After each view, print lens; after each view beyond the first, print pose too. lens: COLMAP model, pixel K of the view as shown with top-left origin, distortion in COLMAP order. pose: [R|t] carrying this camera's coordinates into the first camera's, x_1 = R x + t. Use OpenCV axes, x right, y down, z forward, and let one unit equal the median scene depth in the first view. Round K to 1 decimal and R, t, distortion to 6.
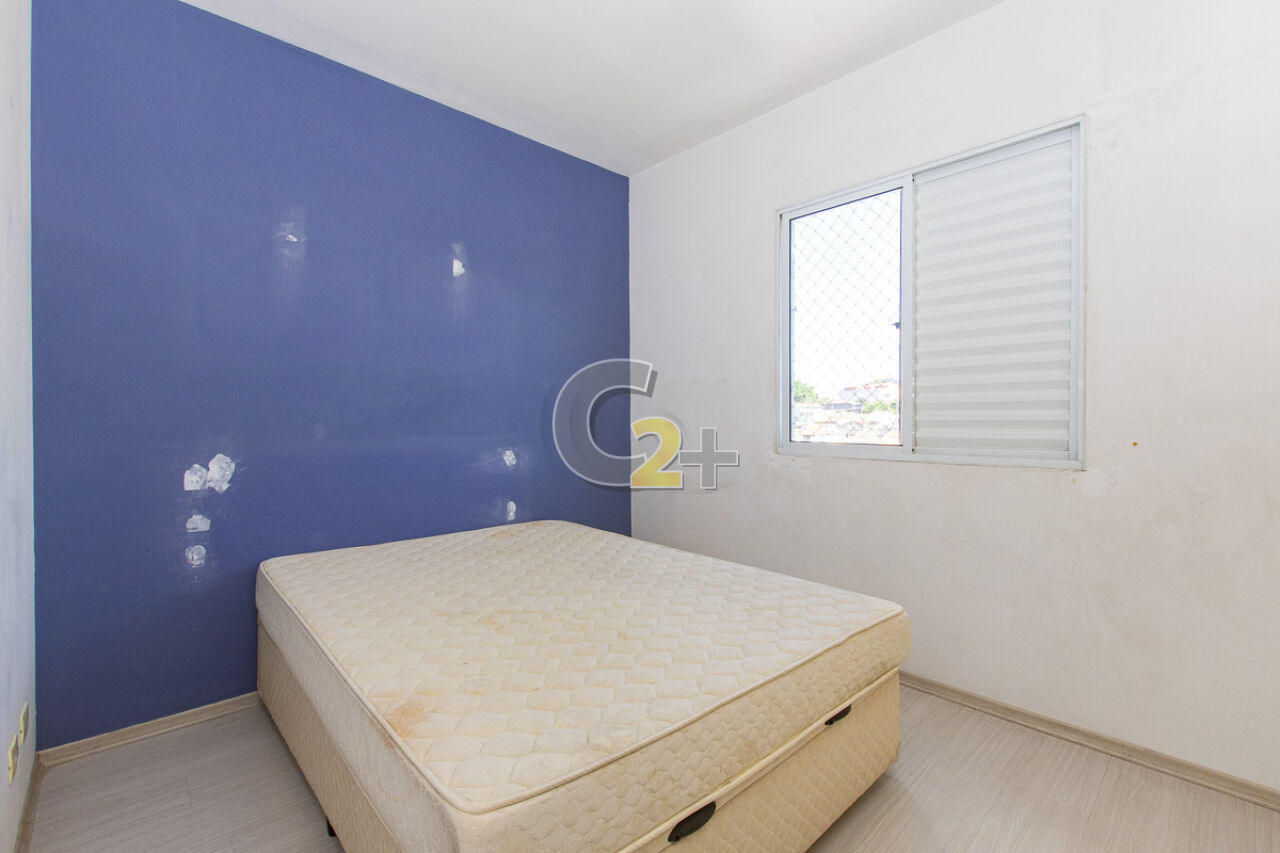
lens RADIAL K [[555.8, 0, 638.3], [0, 555.8, 432.2], [0, 0, 1]] dist [0.000779, 0.000244]
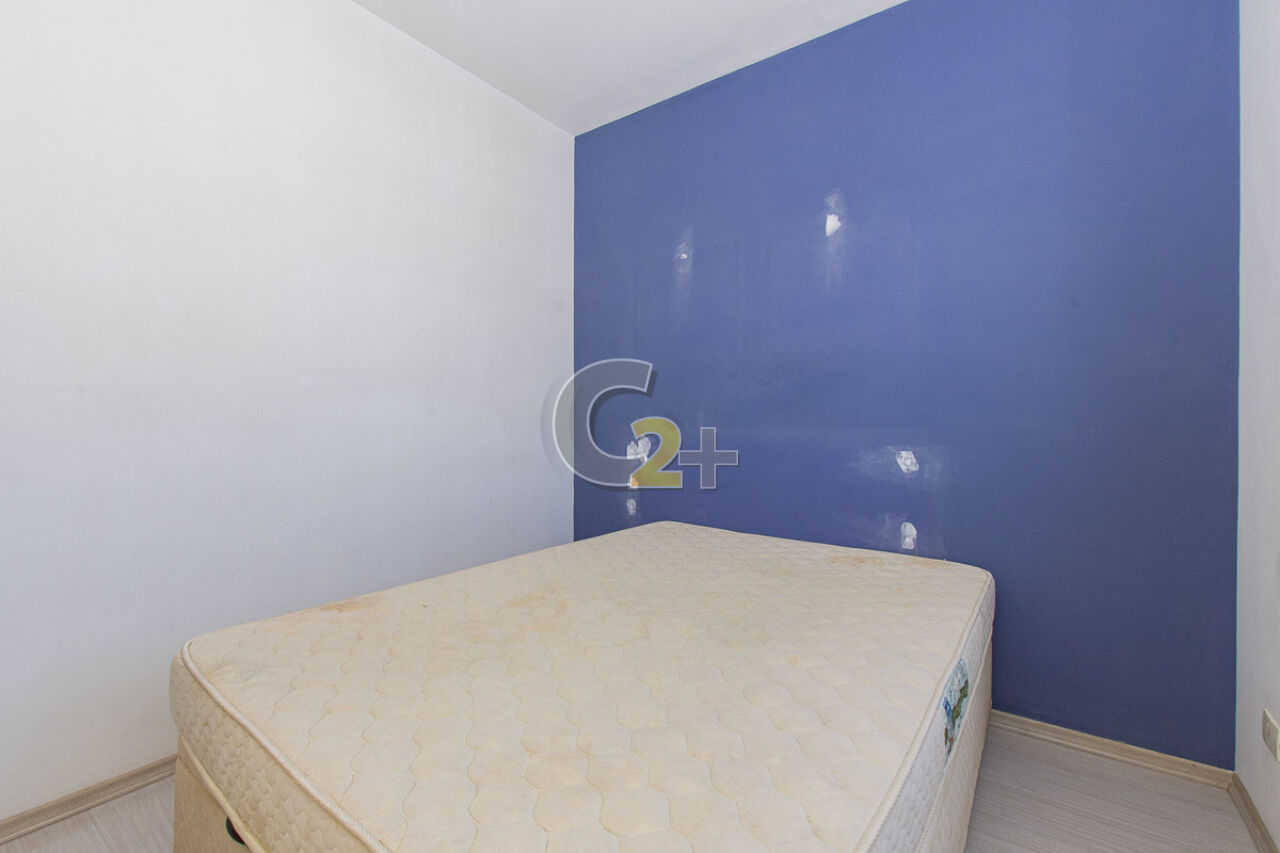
lens RADIAL K [[555.8, 0, 635.1], [0, 555.8, 426.4], [0, 0, 1]] dist [0.000779, 0.000244]
pose [[0.178396, 0.022034, -0.983712, 0.430944], [-0.022189, 0.999585, 0.018366, -0.004286], [0.983709, 0.018551, 0.178811, 0.559552]]
